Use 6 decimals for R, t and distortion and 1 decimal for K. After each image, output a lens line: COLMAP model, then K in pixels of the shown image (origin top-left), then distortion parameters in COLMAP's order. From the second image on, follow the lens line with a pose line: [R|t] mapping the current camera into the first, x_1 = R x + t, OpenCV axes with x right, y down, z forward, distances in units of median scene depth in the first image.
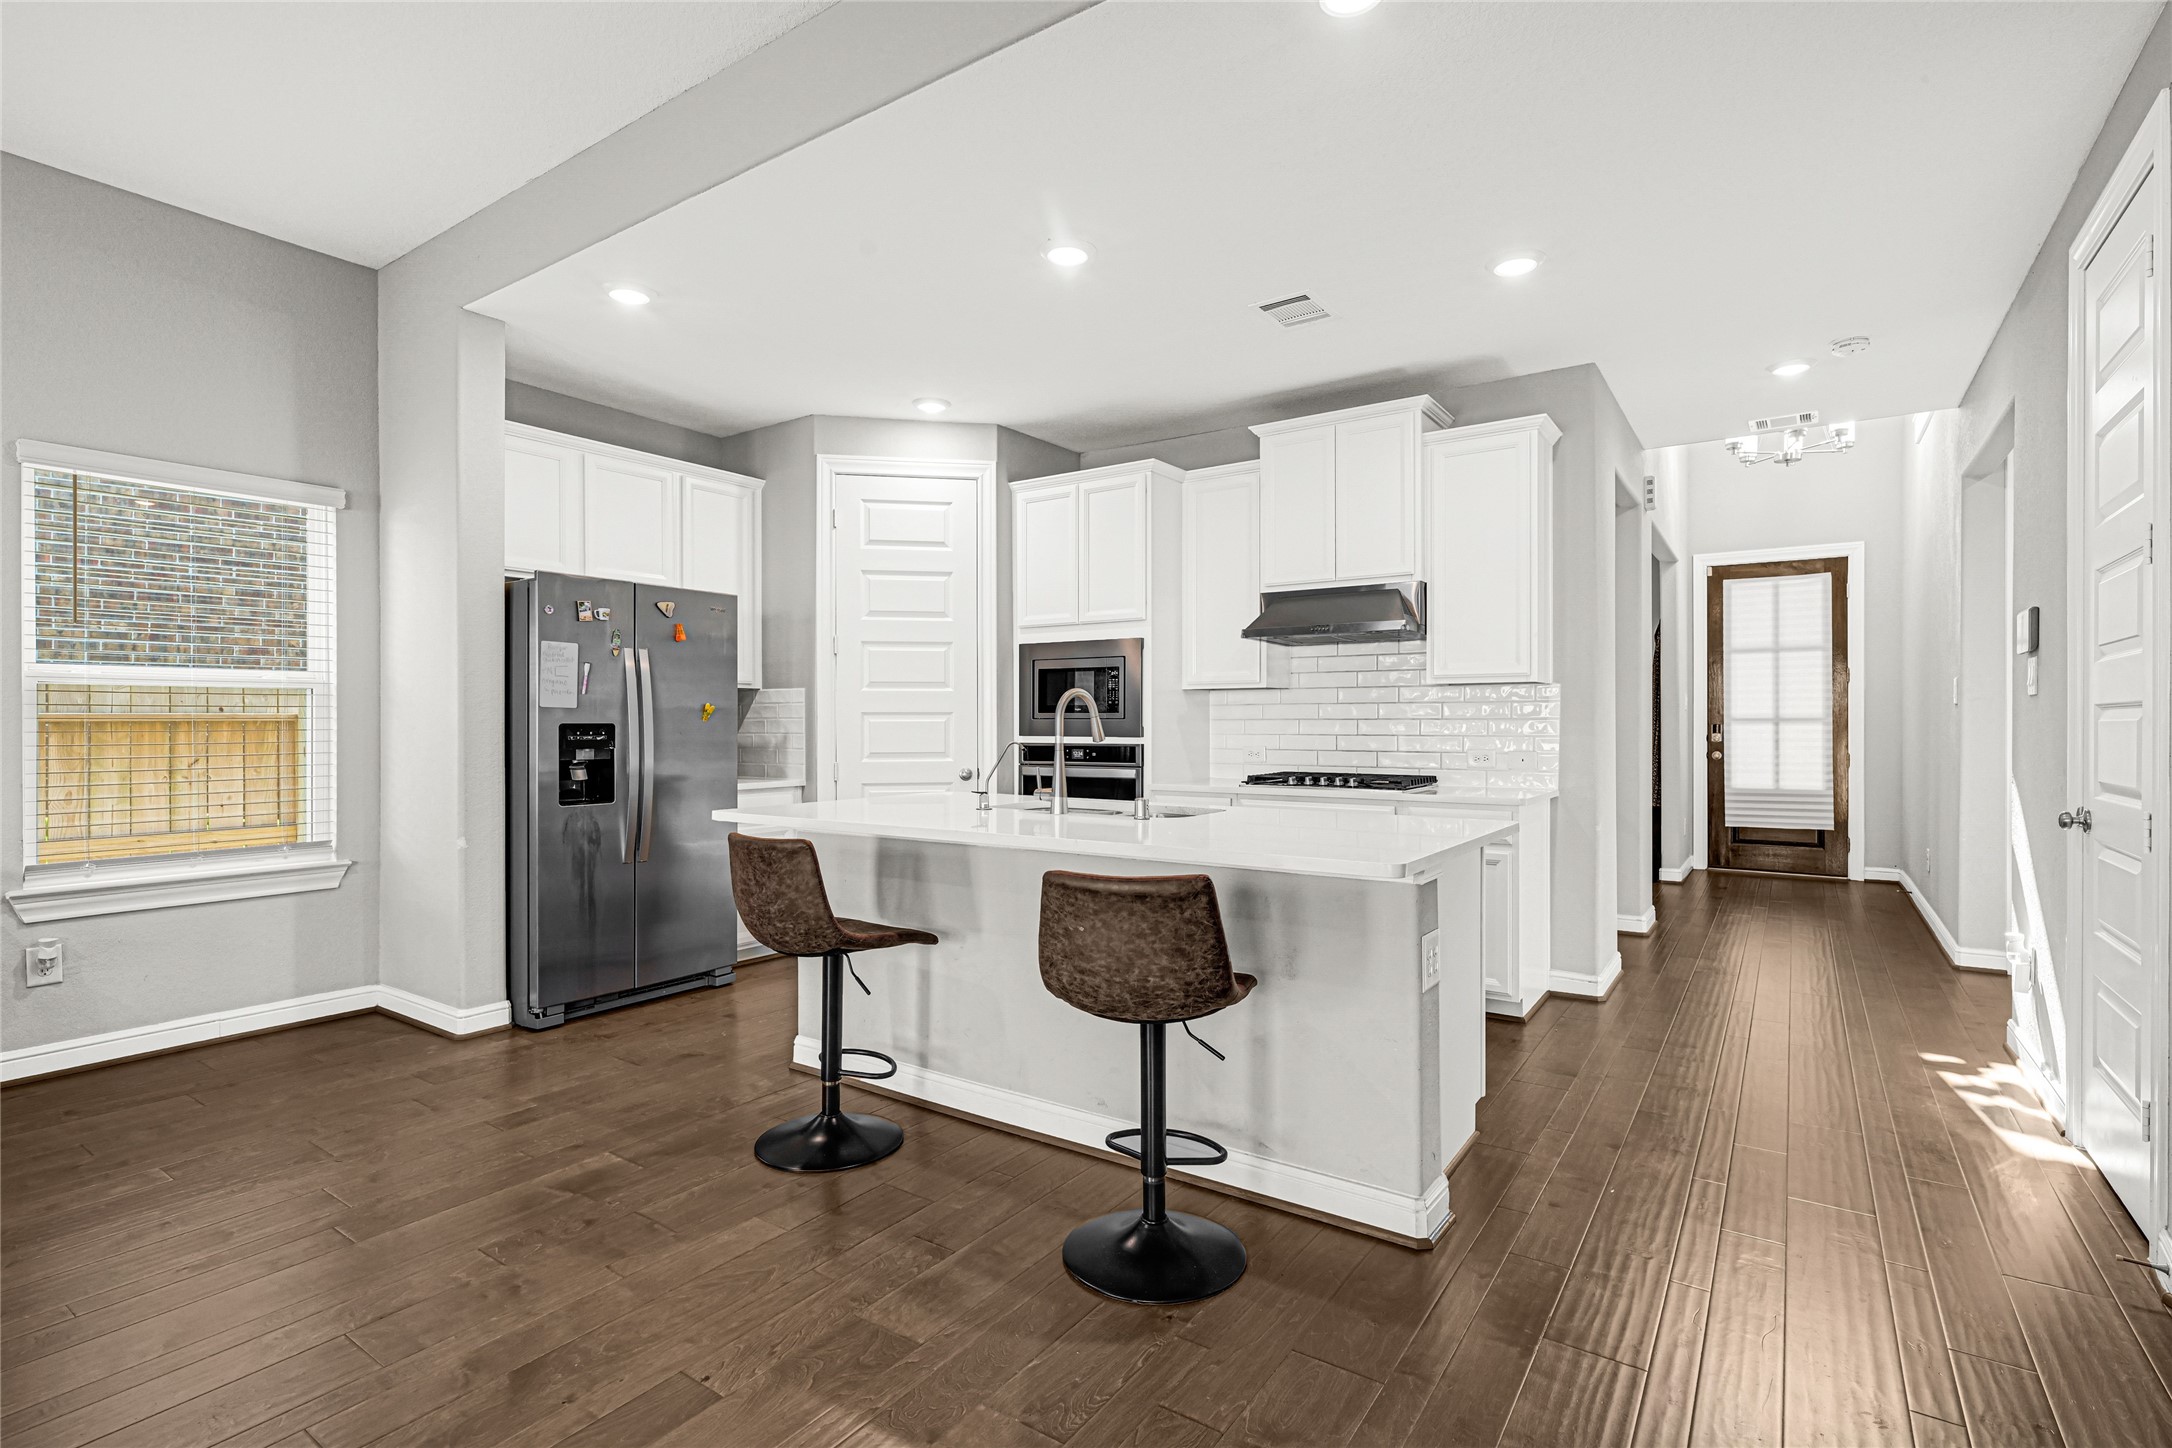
lens RADIAL K [[1024.6, 0, 1078.8], [0, 1024.6, 719.4], [0, 0, 1]] dist [0.002803, 0.000192]
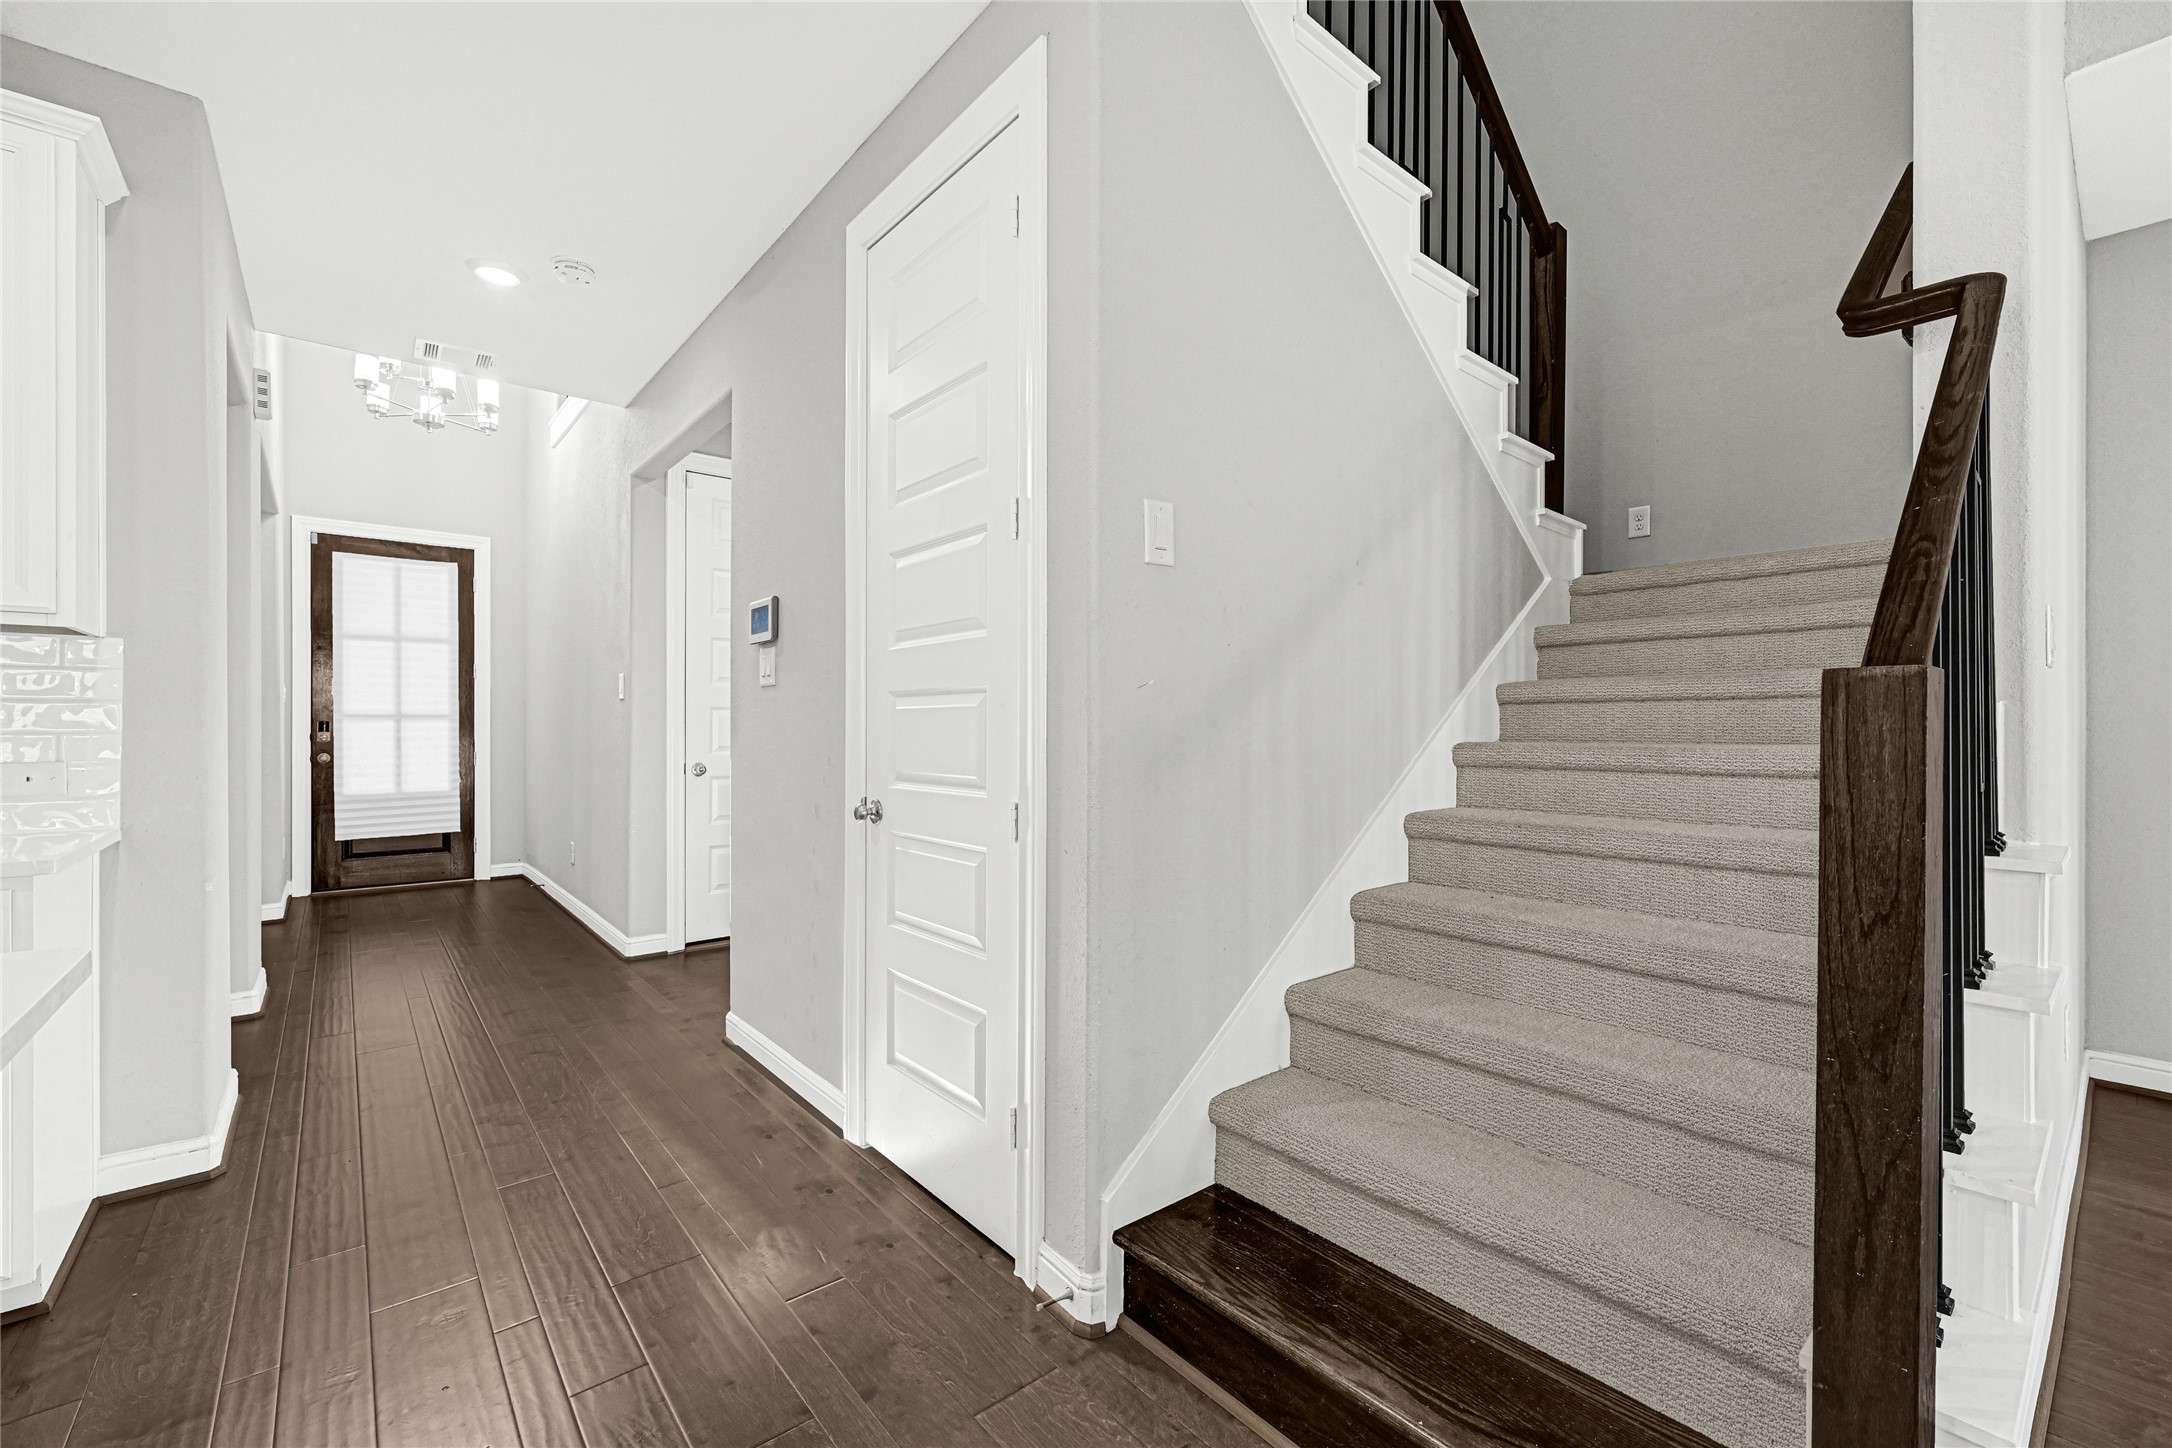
lens RADIAL K [[892.3, 0, 1086.2], [0, 892.3, 729.3], [0, 0, 1]] dist [0.002978, 0.000567]
pose [[0.259585, -0.003169, 0.965715, 0.116846], [-0.004288, 0.999981, 0.004434, 0.008696], [-0.965711, -0.005292, 0.259567, 0.321013]]
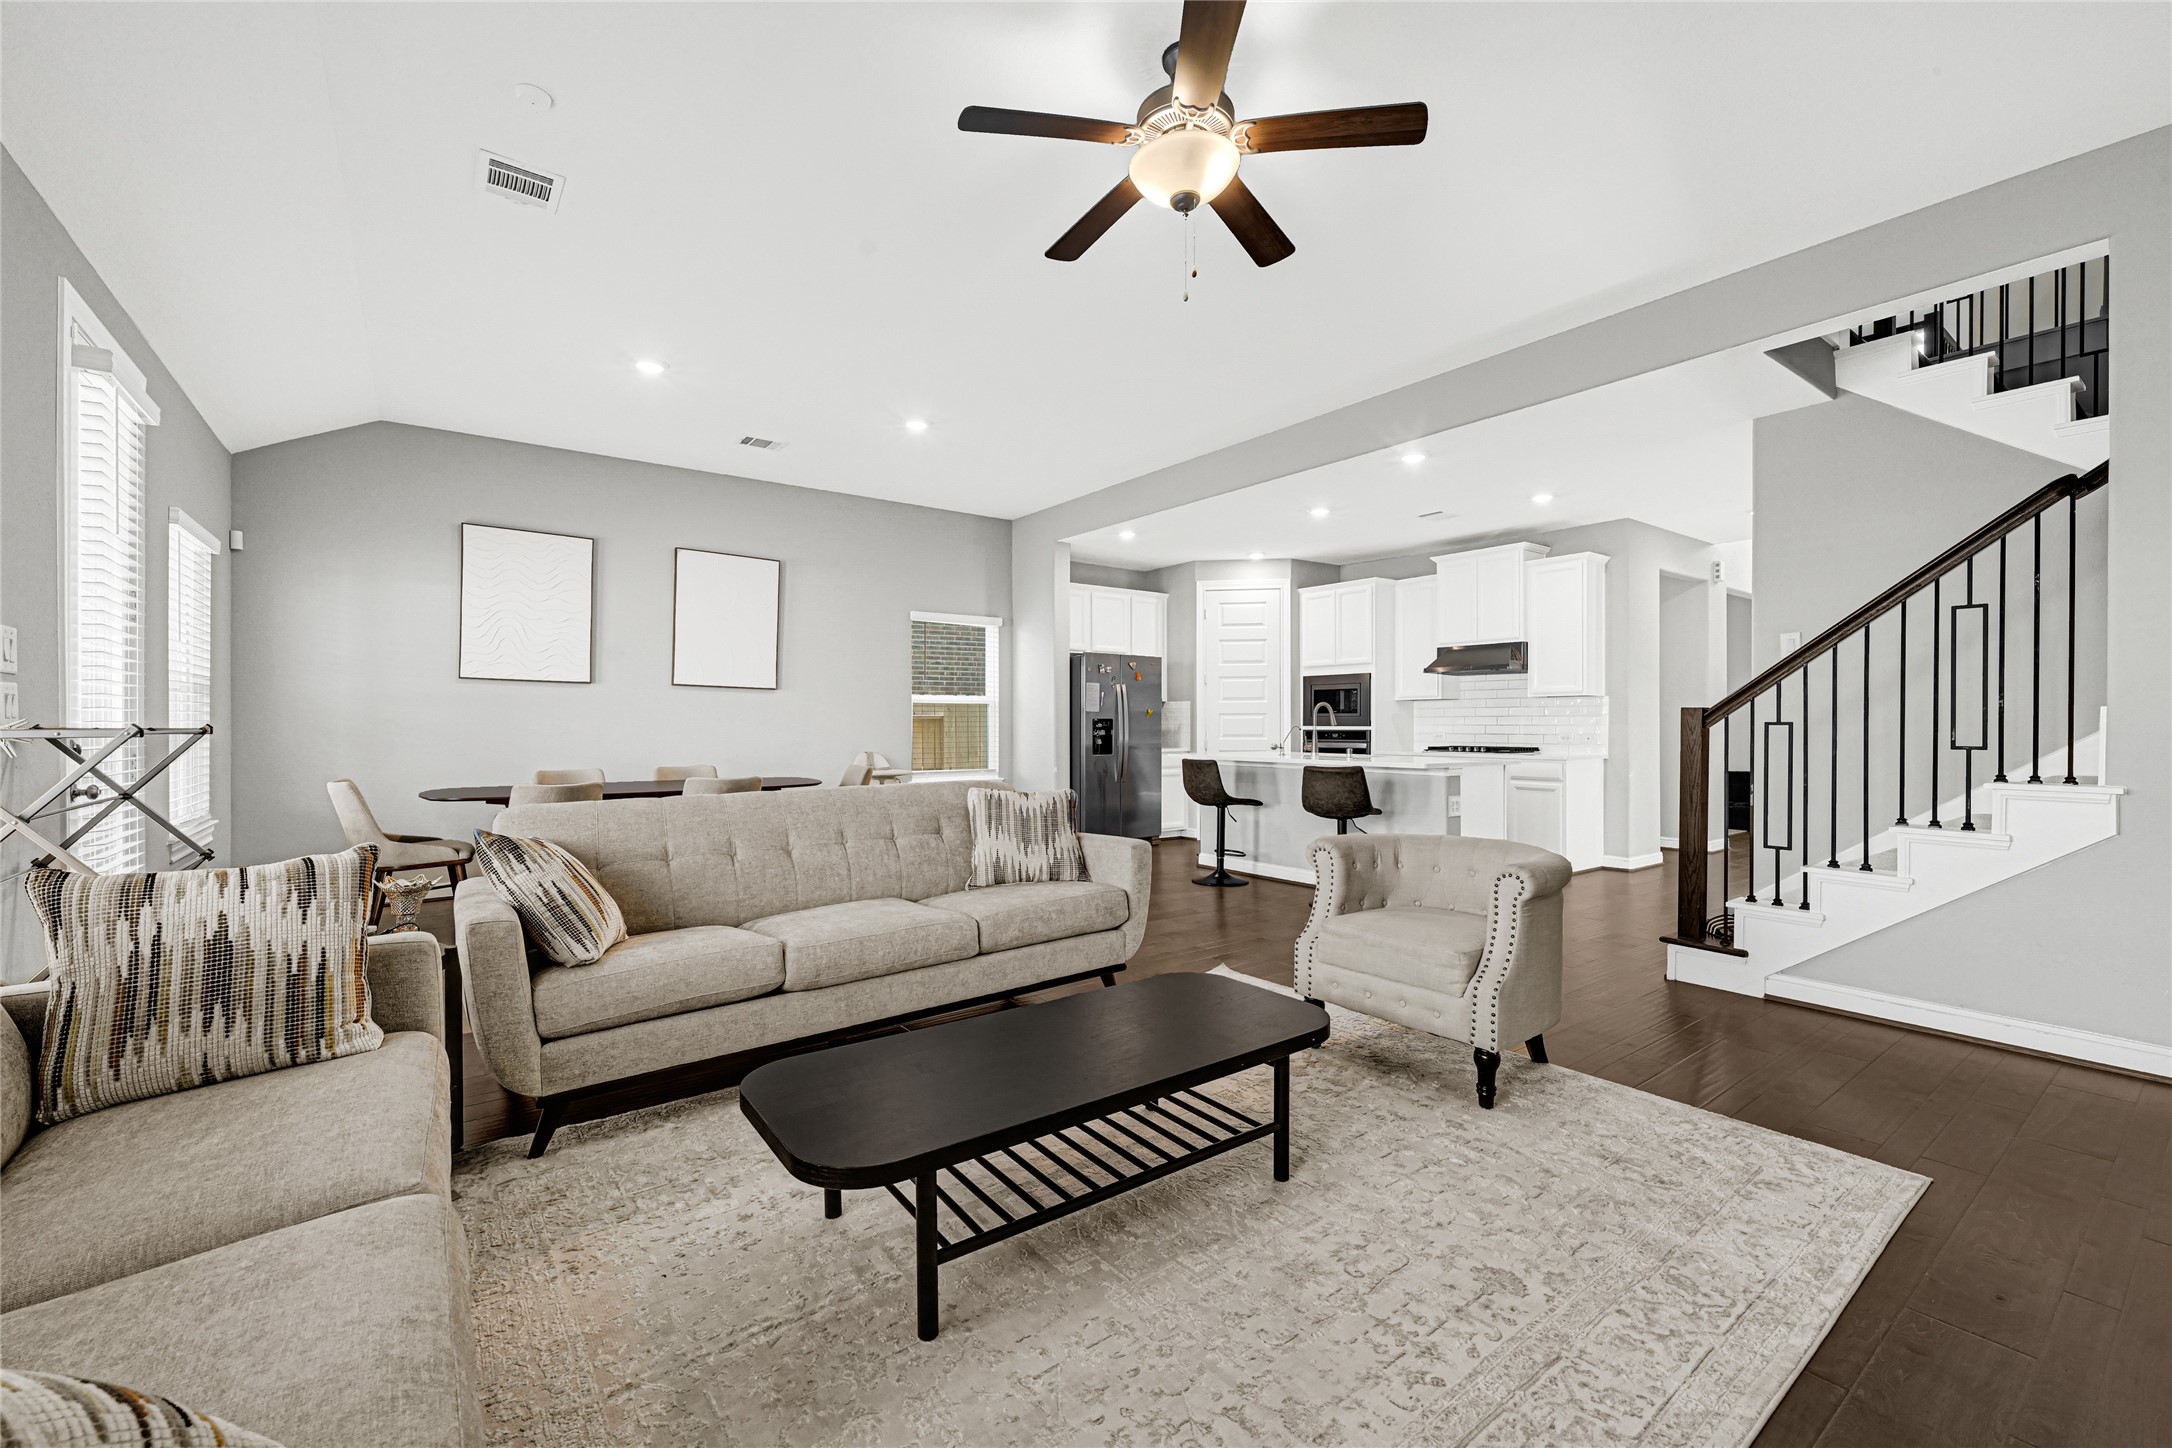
lens RADIAL K [[890.1, 0, 1089.8], [0, 890.1, 724.9], [0, 0, 1]] dist [-0.000483, 0.000142]
pose [[0.950880, 0.000251, -0.309558, 0.074000], [0.000567, 0.999997, 0.002553, 0.009984], [0.309558, -0.002603, 0.950877, -0.662013]]
